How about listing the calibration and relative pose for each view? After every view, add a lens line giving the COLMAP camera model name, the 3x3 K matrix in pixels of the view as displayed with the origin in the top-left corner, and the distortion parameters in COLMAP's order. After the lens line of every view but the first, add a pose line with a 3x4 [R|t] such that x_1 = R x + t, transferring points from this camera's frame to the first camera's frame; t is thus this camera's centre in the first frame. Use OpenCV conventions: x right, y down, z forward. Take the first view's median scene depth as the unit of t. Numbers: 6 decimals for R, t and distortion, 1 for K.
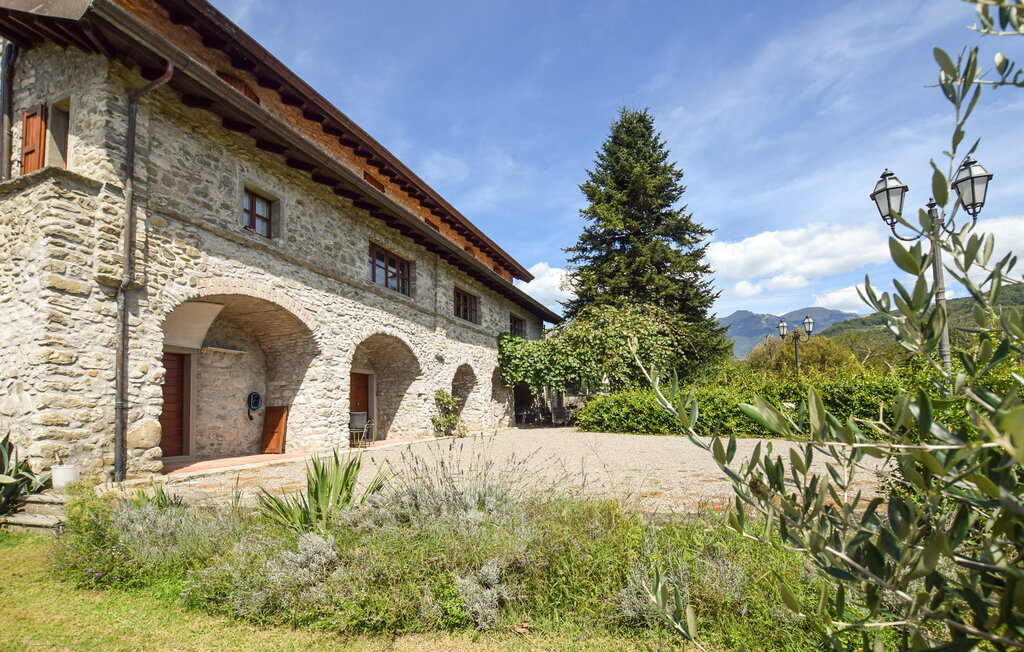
lens RADIAL K [[498.9, 0, 507.1], [0, 498.9, 378.3], [0, 0, 1]] dist [-0.035198, 0.000113]
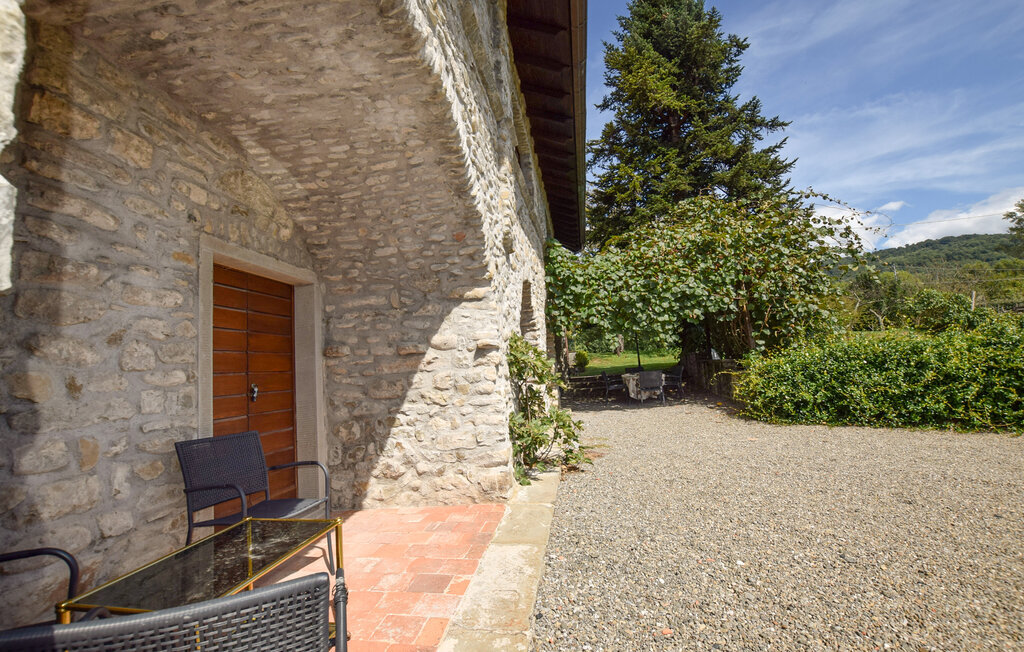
lens RADIAL K [[471.8, 0, 514.5], [0, 471.8, 330.2], [0, 0, 1]] dist [-0.022700, 0.000716]
pose [[0.983401, -0.012851, 0.180990, -0.400287], [0.015785, 0.999766, -0.014782, 0.049566], [-0.180758, 0.017394, 0.983374, 1.401081]]
